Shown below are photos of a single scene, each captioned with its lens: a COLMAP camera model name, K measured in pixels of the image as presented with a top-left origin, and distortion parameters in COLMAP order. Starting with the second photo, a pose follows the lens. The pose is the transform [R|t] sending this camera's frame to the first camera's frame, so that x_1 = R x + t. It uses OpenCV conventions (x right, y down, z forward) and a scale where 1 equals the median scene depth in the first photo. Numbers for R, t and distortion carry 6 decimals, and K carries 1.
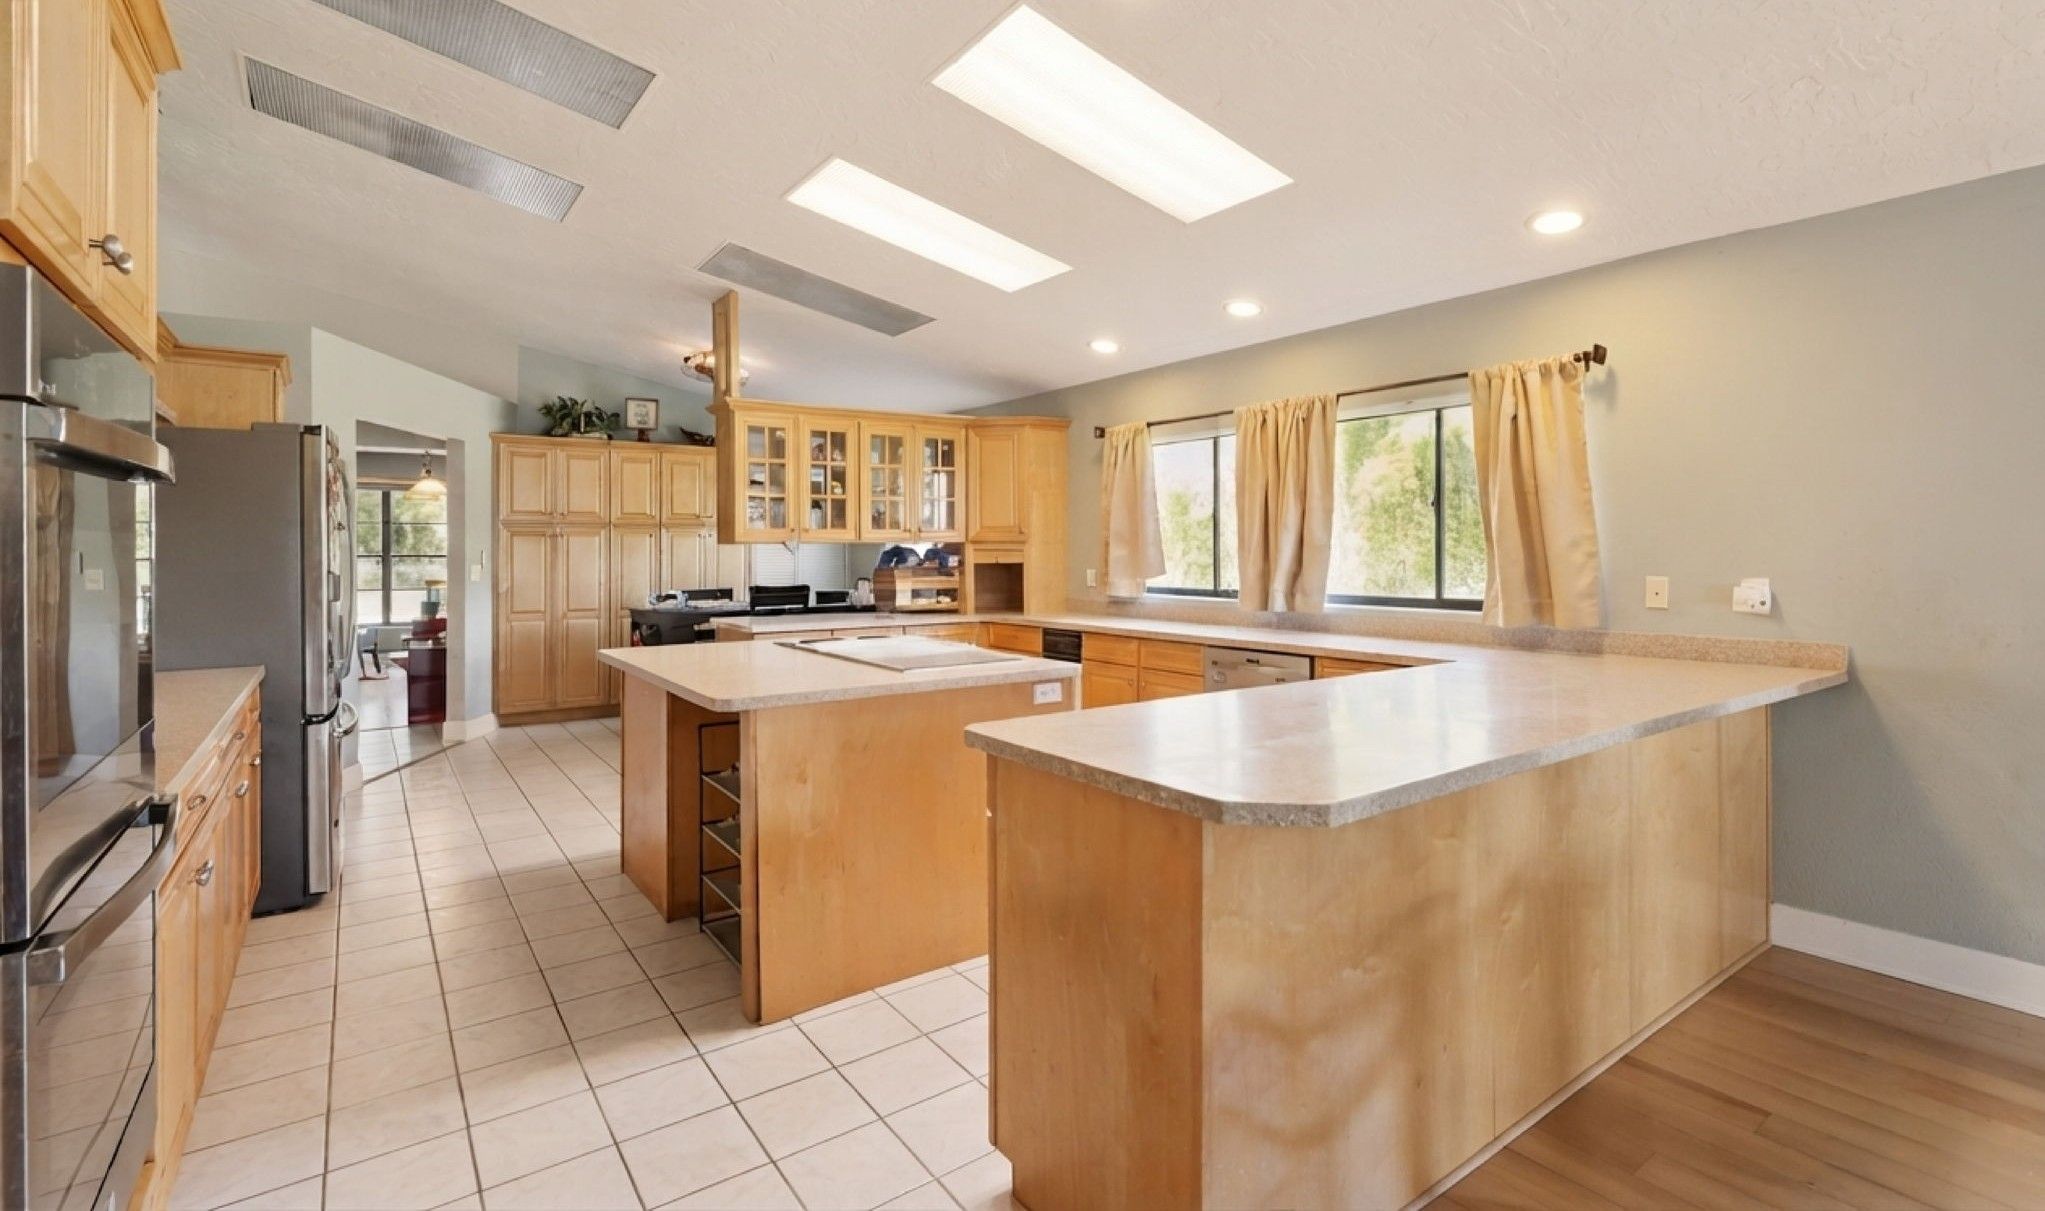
lens RADIAL K [[921.3, 0, 1024.7], [0, 921.3, 552.0], [0, 0, 1]] dist [-0.000913, -0.000011]
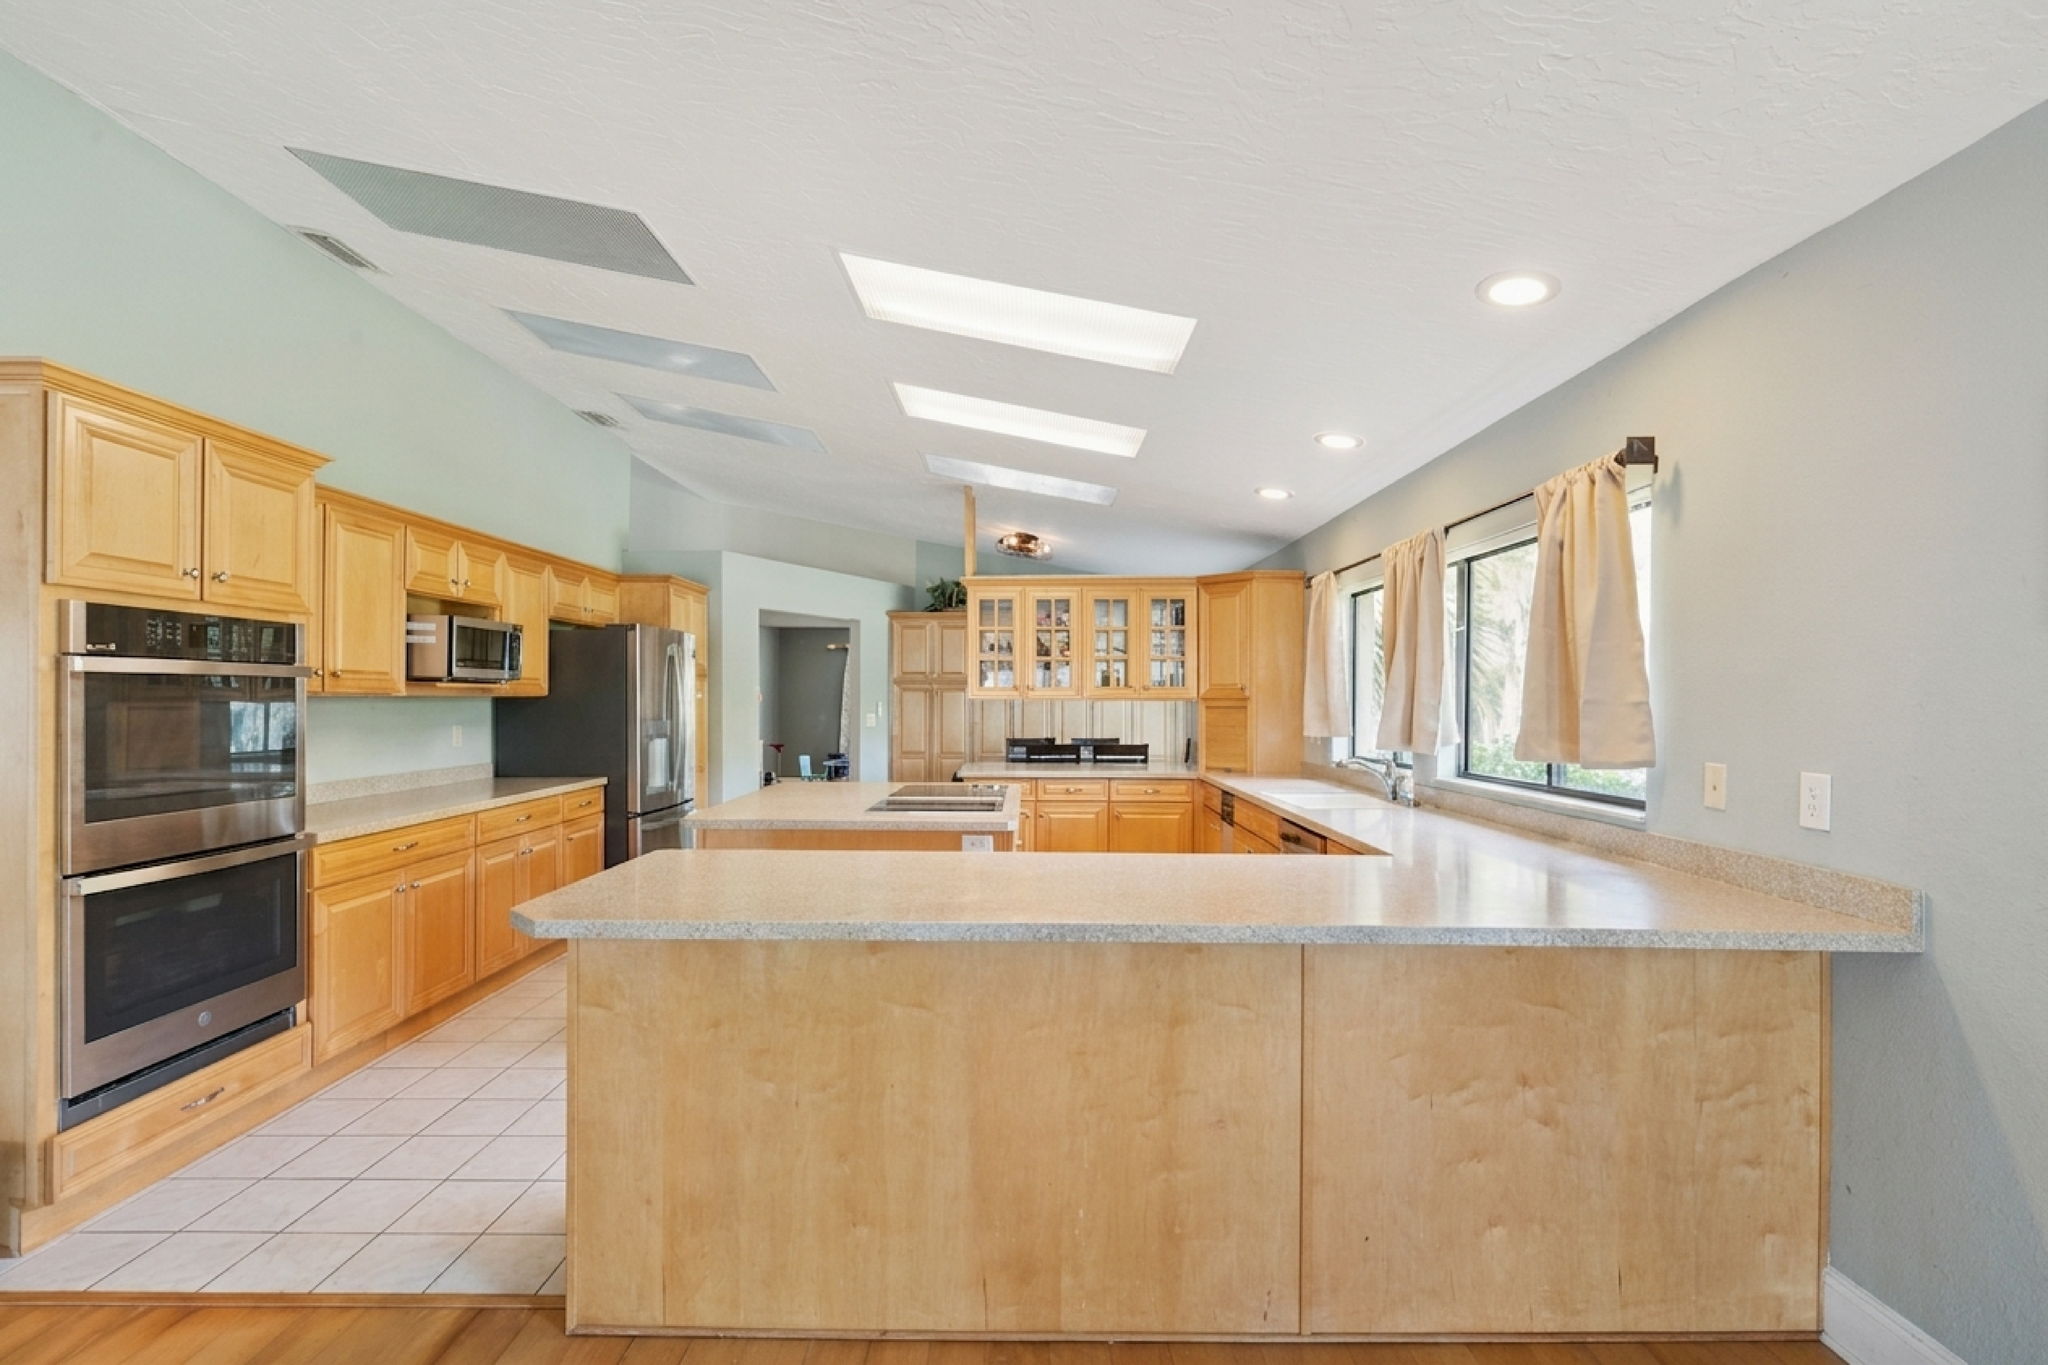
lens RADIAL K [[924.9, 0, 1026.4], [0, 924.9, 703.1], [0, 0, 1]] dist [0.000636, 0.000205]
pose [[0.809035, 0.007906, -0.587707, 0.382199], [-0.007075, 0.999968, 0.003712, -0.009728], [0.587717, 0.001155, 0.809066, 0.078563]]
